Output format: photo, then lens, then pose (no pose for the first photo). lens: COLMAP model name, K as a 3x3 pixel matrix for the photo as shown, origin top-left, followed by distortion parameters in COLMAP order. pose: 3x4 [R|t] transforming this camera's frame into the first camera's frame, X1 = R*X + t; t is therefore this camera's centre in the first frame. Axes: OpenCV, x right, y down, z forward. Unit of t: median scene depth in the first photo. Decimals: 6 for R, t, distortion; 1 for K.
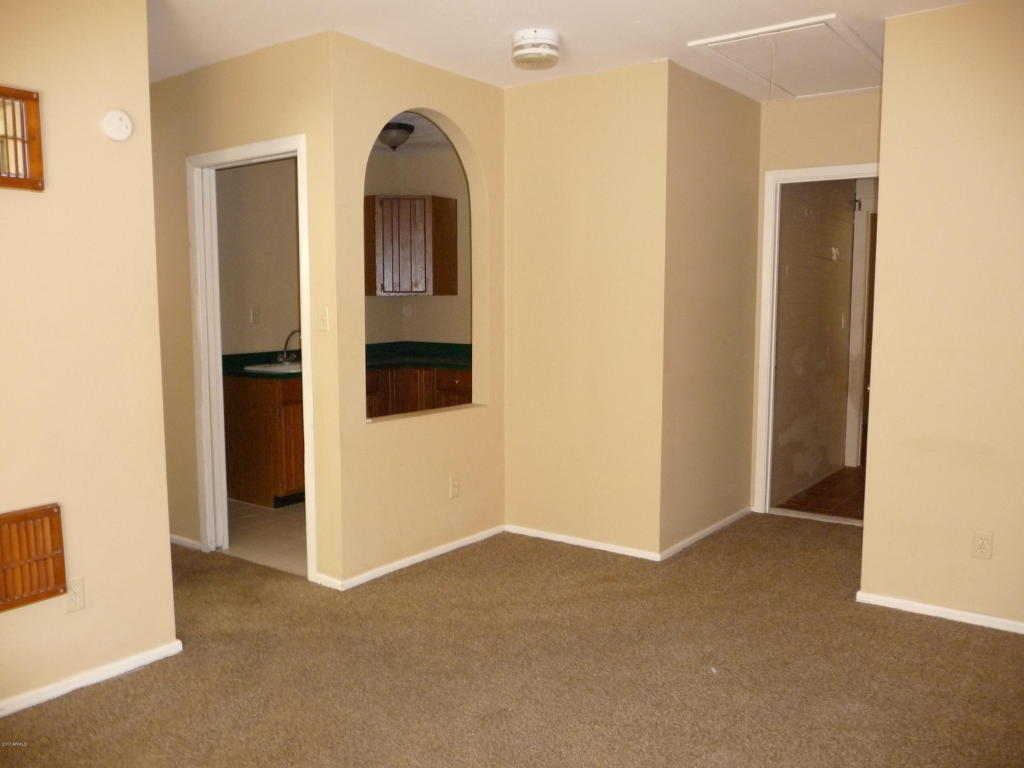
lens RADIAL K [[838.1, 0, 509.8], [0, 838.1, 383.9], [0, 0, 1]] dist [-0.051519, 0.058300]
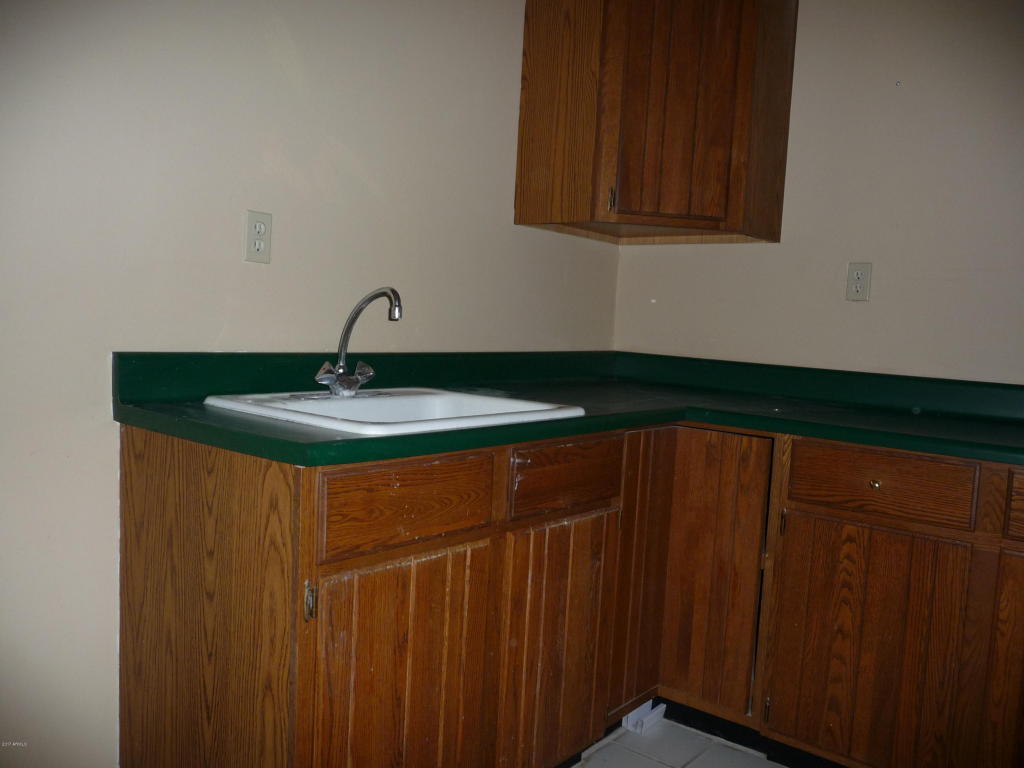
lens RADIAL K [[838.1, 0, 509.8], [0, 838.1, 383.9], [0, 0, 1]] dist [-0.051519, 0.058300]
pose [[0.996984, 0.062982, -0.045350, -0.189702], [-0.064175, 0.997616, -0.025364, -0.024002], [0.043645, 0.028198, 0.998649, 0.683426]]
